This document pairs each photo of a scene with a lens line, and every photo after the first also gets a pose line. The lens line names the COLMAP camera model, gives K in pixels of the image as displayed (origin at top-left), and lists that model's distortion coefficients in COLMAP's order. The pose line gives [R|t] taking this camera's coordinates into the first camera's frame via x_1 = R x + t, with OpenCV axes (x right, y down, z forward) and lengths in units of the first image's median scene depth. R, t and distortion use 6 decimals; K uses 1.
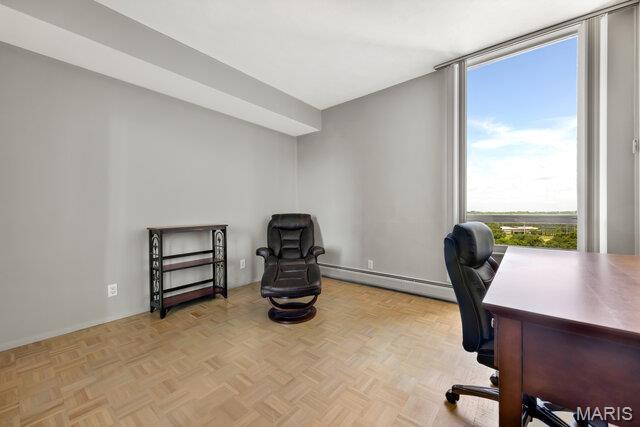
lens RADIAL K [[252.8, 0, 320.5], [0, 252.8, 212.0], [0, 0, 1]] dist [0.003134, -0.000189]
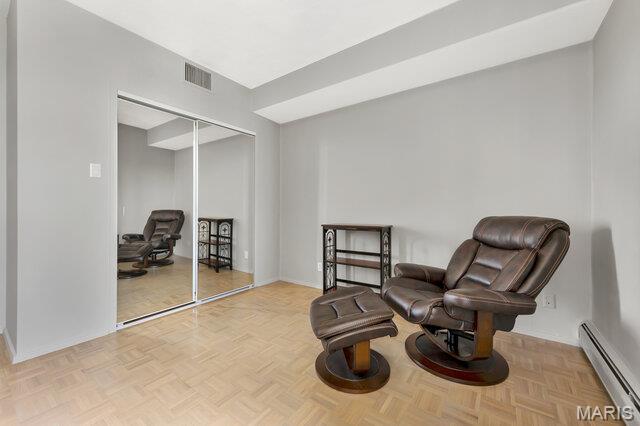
lens RADIAL K [[252.8, 0, 321.4], [0, 252.8, 211.3], [0, 0, 1]] dist [0.003134, -0.000189]
pose [[0.066948, -0.000298, -0.997756, 0.607821], [-0.016163, 0.999868, -0.001383, 0.009674], [0.997626, 0.016220, 0.066935, 1.017949]]
